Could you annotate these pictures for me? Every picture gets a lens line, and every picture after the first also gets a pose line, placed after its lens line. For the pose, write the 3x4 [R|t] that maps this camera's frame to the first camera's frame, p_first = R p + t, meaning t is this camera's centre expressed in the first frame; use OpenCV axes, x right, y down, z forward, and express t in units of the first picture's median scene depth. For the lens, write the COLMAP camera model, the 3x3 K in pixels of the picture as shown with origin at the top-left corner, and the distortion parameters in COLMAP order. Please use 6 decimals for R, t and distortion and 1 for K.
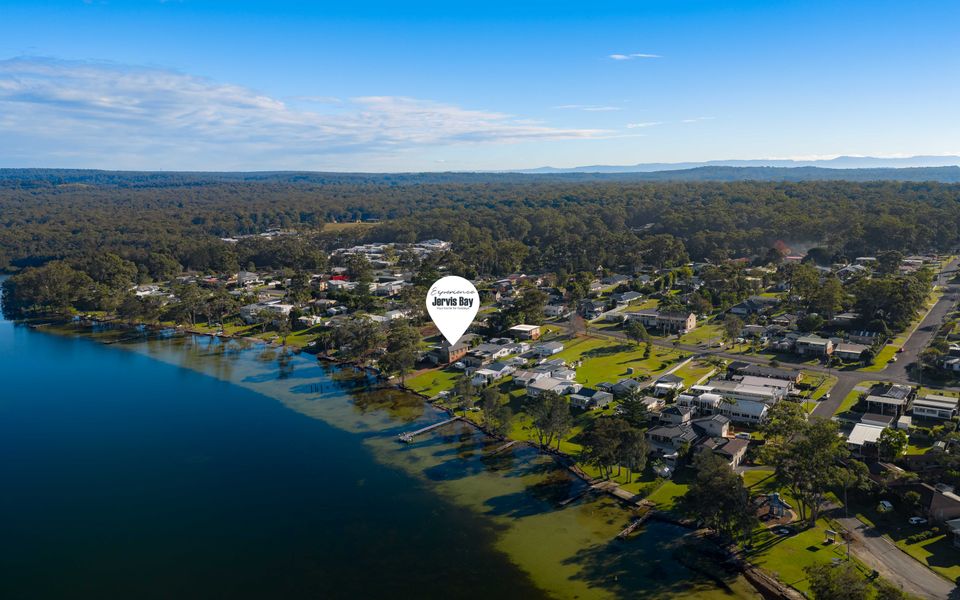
lens RADIAL K [[2062.6, 0, 480.0], [0, 2062.6, 300.0], [0, 0, 1]] dist [0.040539, 0.716613]
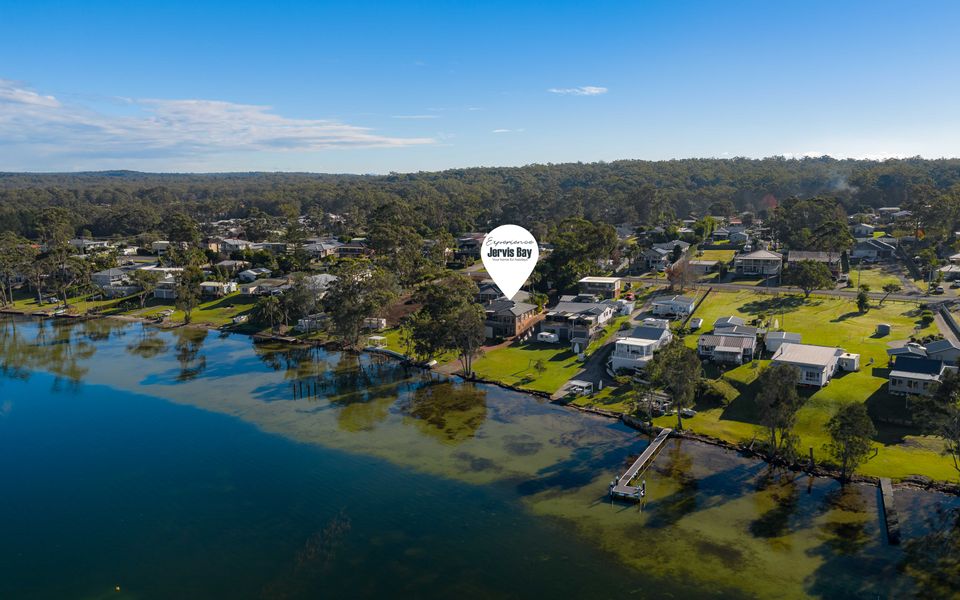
lens RADIAL K [[851.3, 0, 480.0], [0, 851.3, 300.0], [0, 0, 1]] dist [0.048624, -0.007950]
pose [[0.911604, -0.014640, 0.410809, -0.121600], [0.033593, 0.998676, -0.038954, 0.027995], [-0.409695, 0.049311, 0.910889, 0.730833]]
